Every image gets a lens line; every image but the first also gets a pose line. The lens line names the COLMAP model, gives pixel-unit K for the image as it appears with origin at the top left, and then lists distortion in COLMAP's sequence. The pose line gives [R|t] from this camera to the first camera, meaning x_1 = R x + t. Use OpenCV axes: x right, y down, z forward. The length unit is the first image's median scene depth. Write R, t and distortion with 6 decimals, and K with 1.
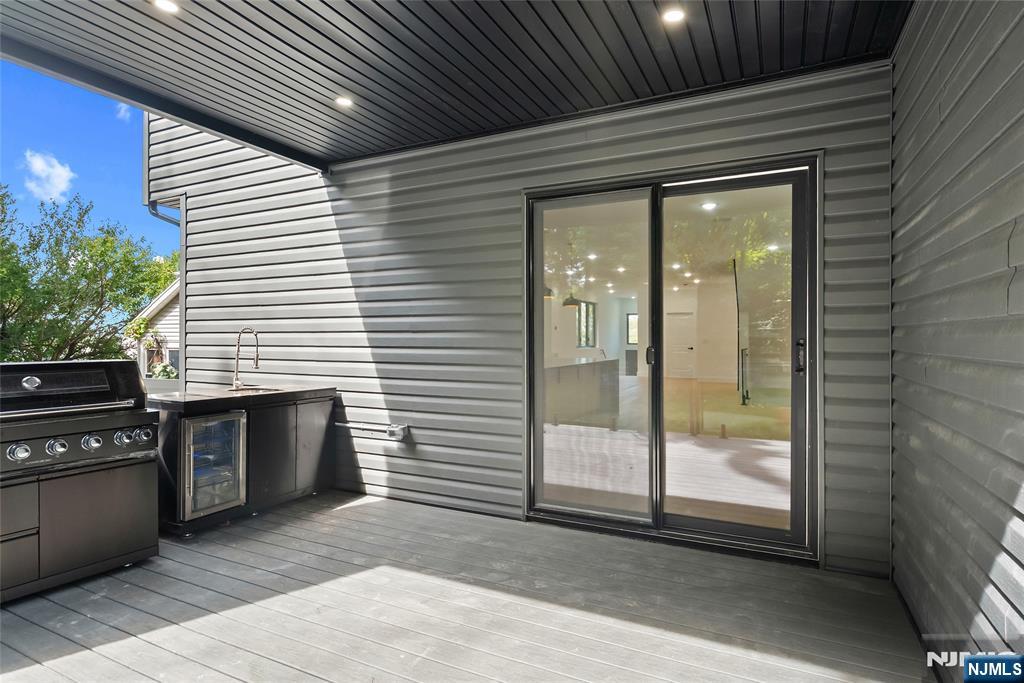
lens RADIAL K [[536.6, 0, 512.0], [0, 536.6, 341.5], [0, 0, 1]] dist [0.003583, 0.001372]
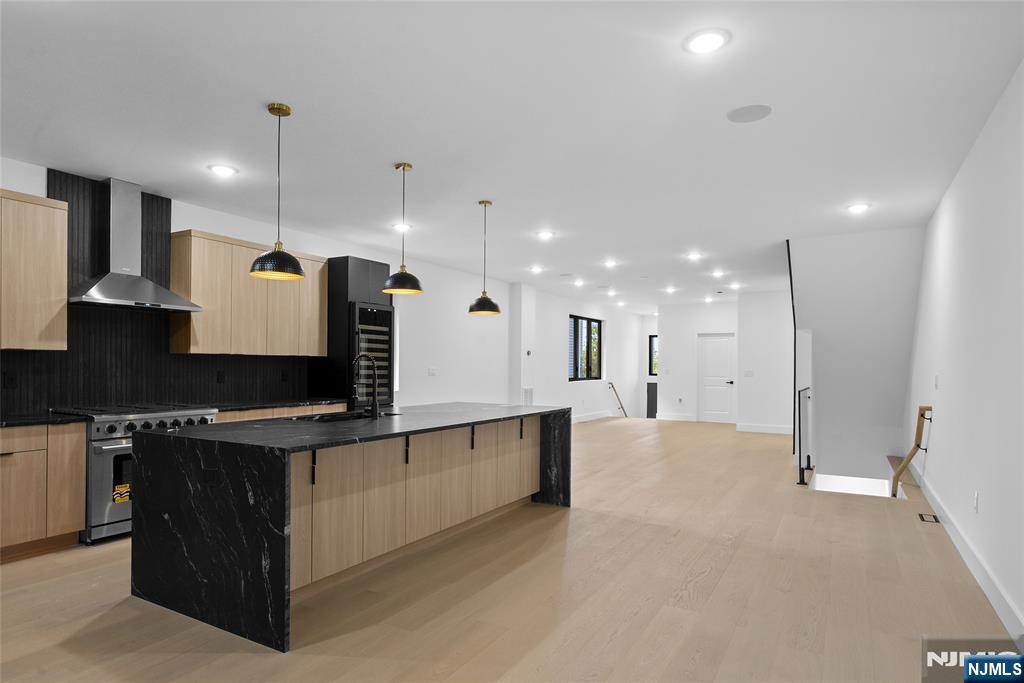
lens RADIAL K [[580.2, 0, 513.5], [0, 580.2, 365.2], [0, 0, 1]] dist [0.002688, -0.001552]
pose [[0.998032, 0.008927, -0.062063, 0.293576], [-0.009252, 0.999945, -0.004949, -0.013317], [0.062016, 0.005514, 0.998060, 0.654383]]
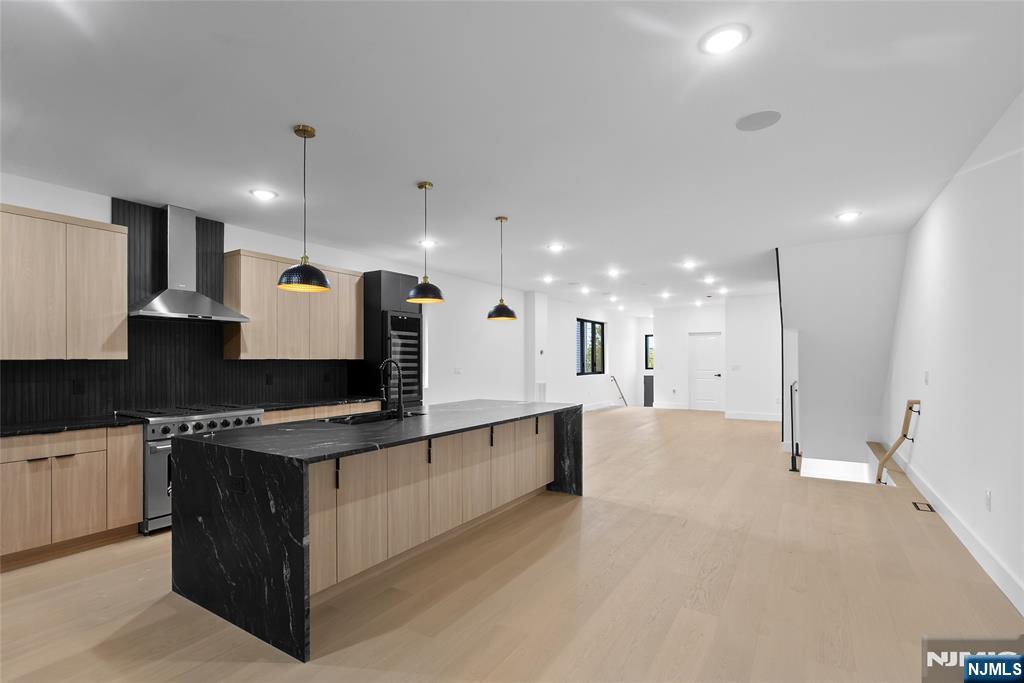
lens RADIAL K [[480.1, 0, 507.6], [0, 480.1, 358.6], [0, 0, 1]] dist [-0.009908, 0.000544]
pose [[0.994453, -0.003229, -0.105128, 0.286863], [0.002423, 0.999967, -0.007794, -0.025988], [0.105150, 0.007496, 0.994428, 0.748609]]
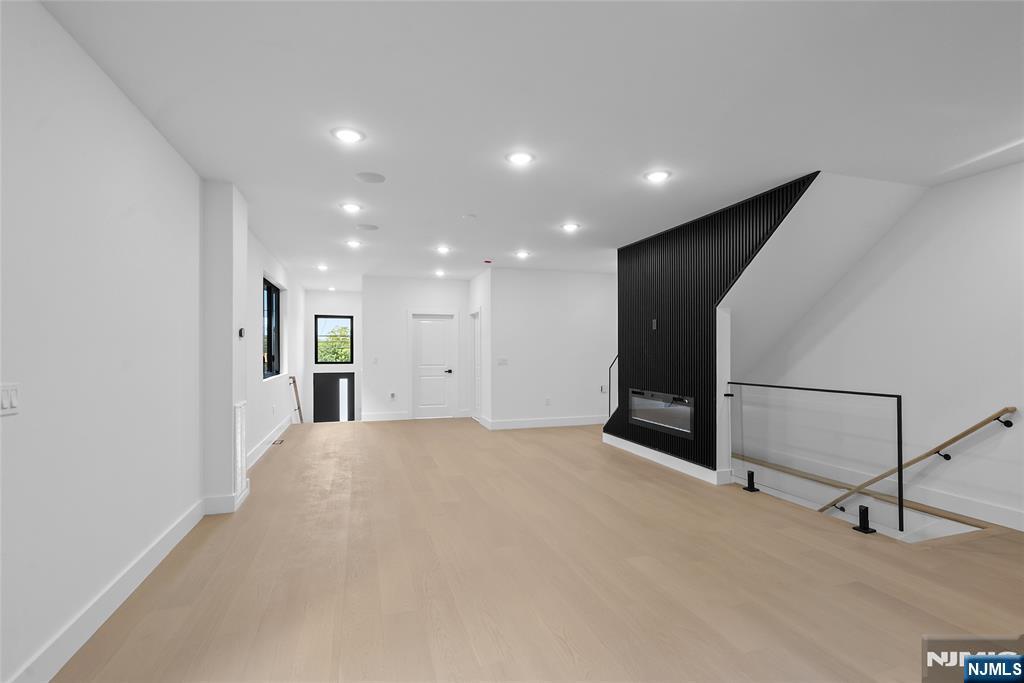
lens RADIAL K [[468.7, 0, 512.0], [0, 468.7, 348.0], [0, 0, 1]] dist [-0.002106, 0.000303]
pose [[0.720247, 0.002765, 0.693712, -0.002677], [0.003496, 0.999965, -0.007615, -0.033071], [-0.693709, 0.007910, 0.720212, 1.796552]]
